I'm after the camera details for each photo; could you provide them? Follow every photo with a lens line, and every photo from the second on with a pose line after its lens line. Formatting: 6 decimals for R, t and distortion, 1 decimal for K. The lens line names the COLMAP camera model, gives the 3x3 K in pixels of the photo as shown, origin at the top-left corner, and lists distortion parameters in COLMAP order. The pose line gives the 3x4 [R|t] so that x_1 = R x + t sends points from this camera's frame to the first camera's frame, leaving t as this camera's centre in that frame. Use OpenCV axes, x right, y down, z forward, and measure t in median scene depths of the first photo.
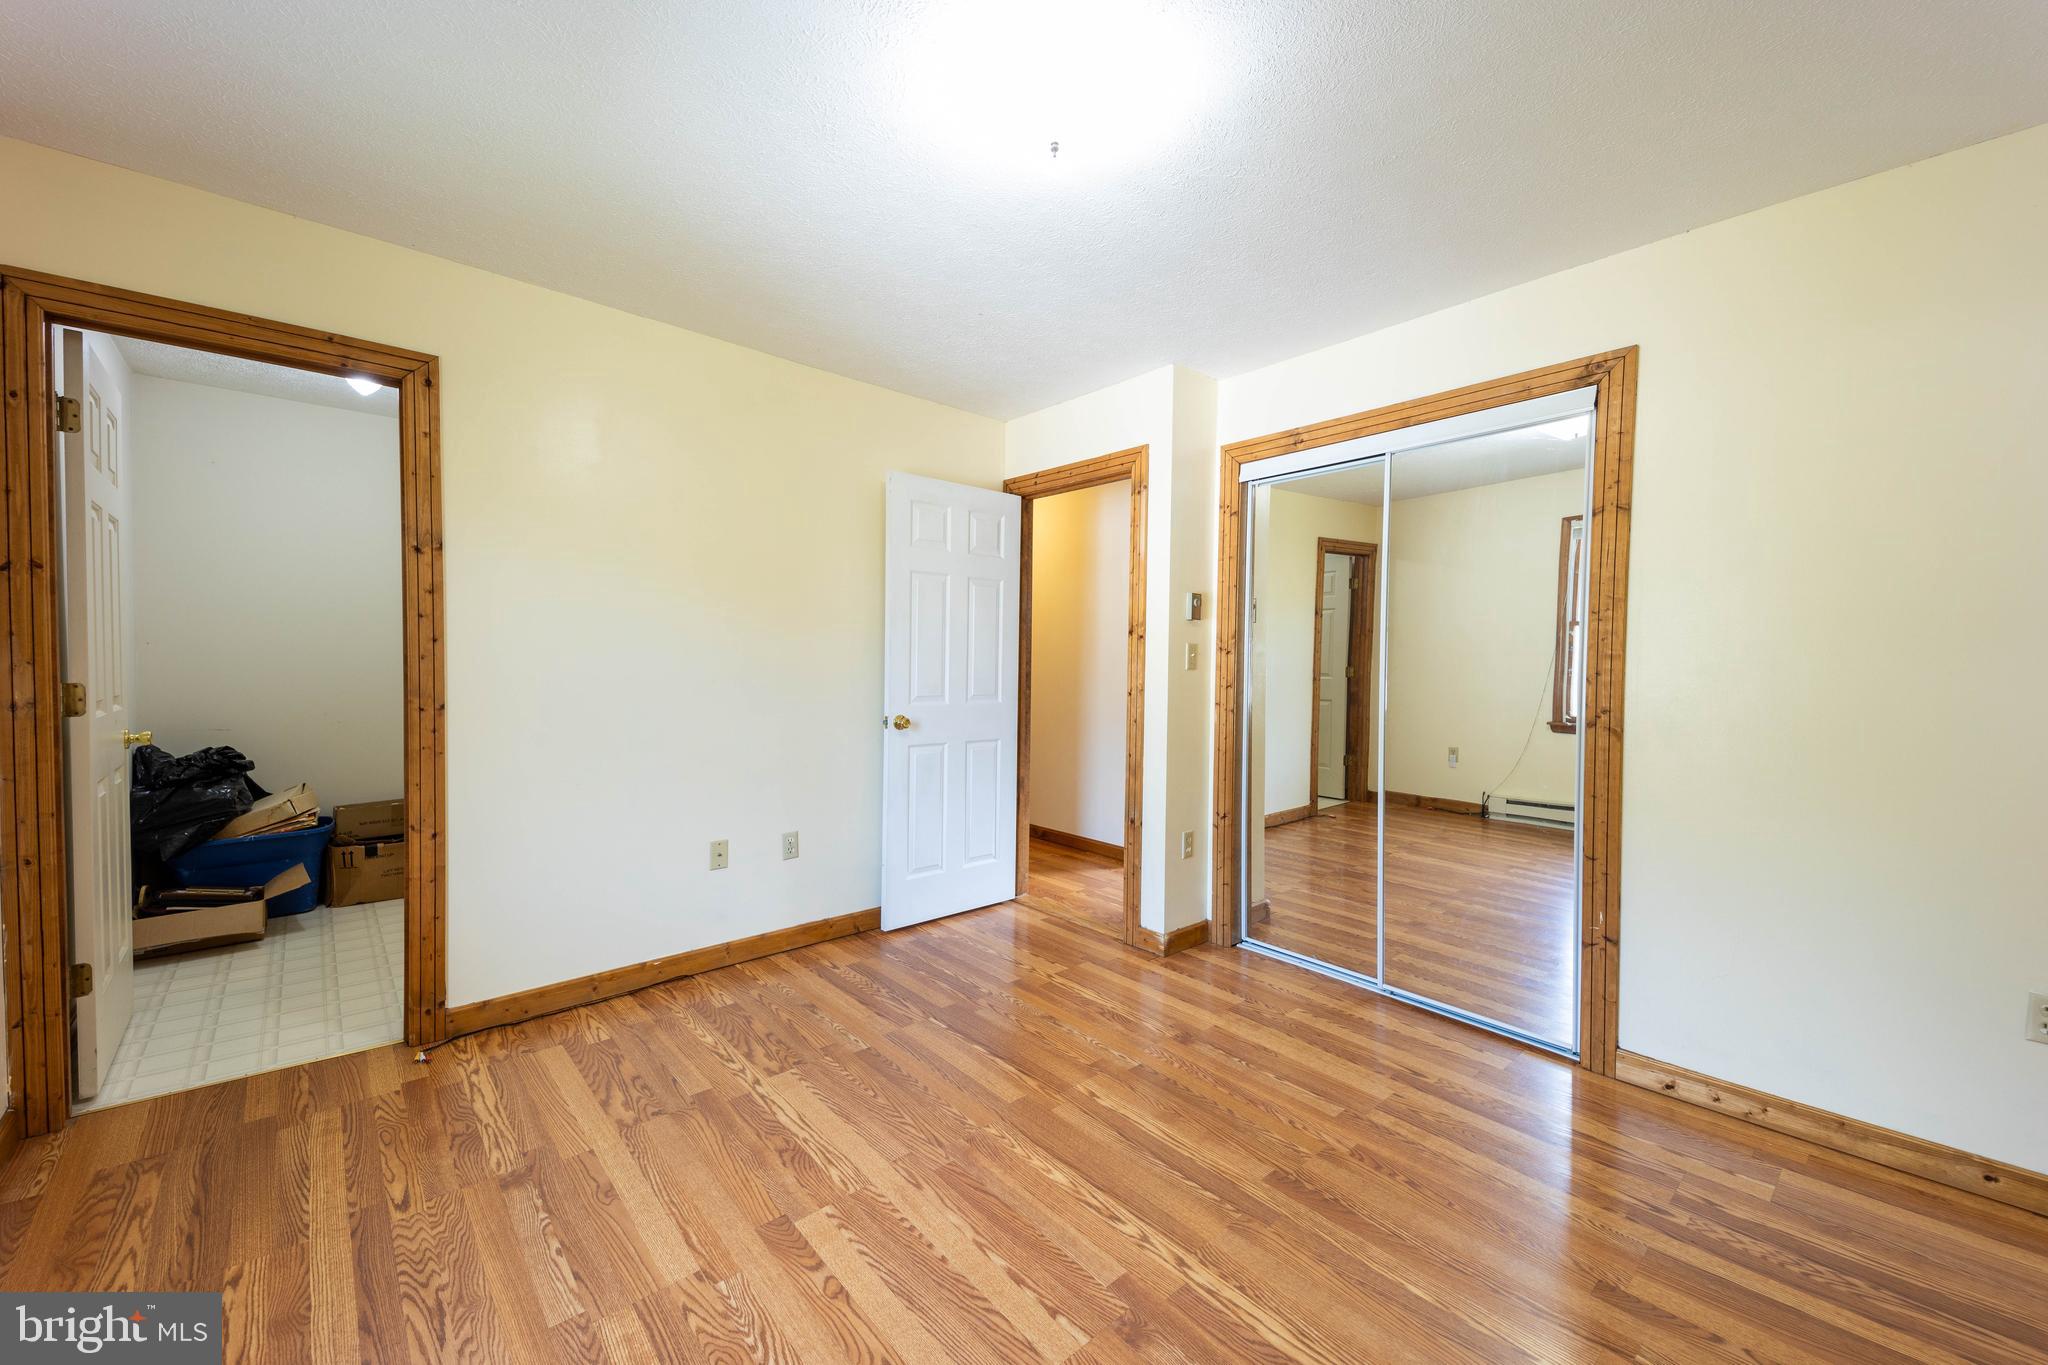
lens RADIAL K [[789.4, 0, 1023.6], [0, 789.4, 666.3], [0, 0, 1]] dist [0.051302, -0.020453]
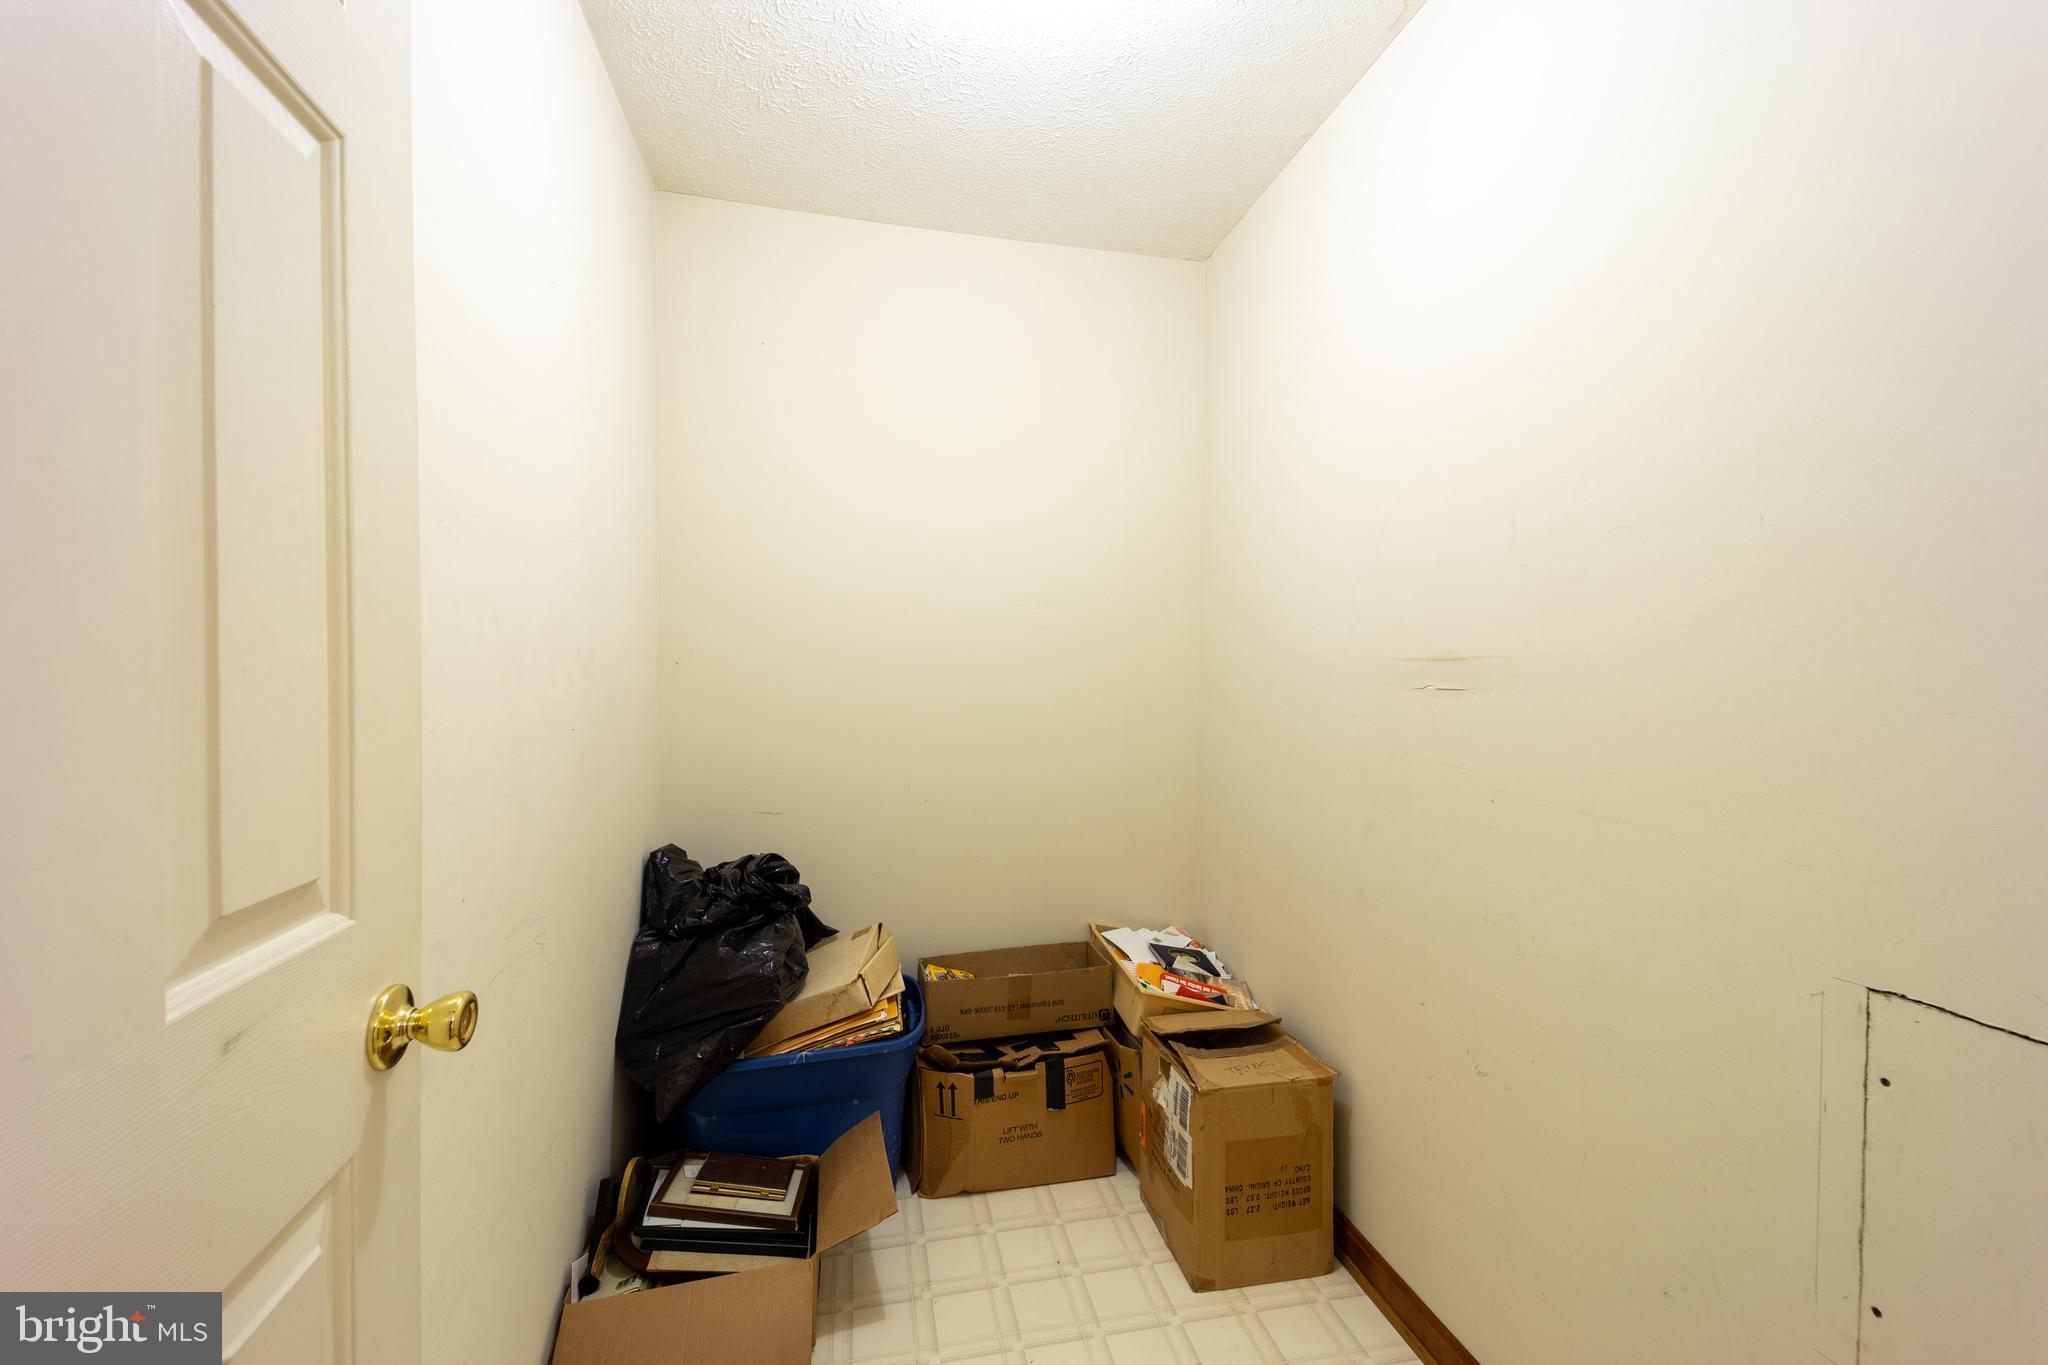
lens RADIAL K [[789.4, 0, 1030.1], [0, 789.4, 685.3], [0, 0, 1]] dist [0.051302, -0.020453]
pose [[0.868996, 0.003617, -0.494805, -0.585652], [-0.008475, 0.999935, -0.007575, -0.009084], [0.494746, 0.010776, 0.868971, 0.639143]]
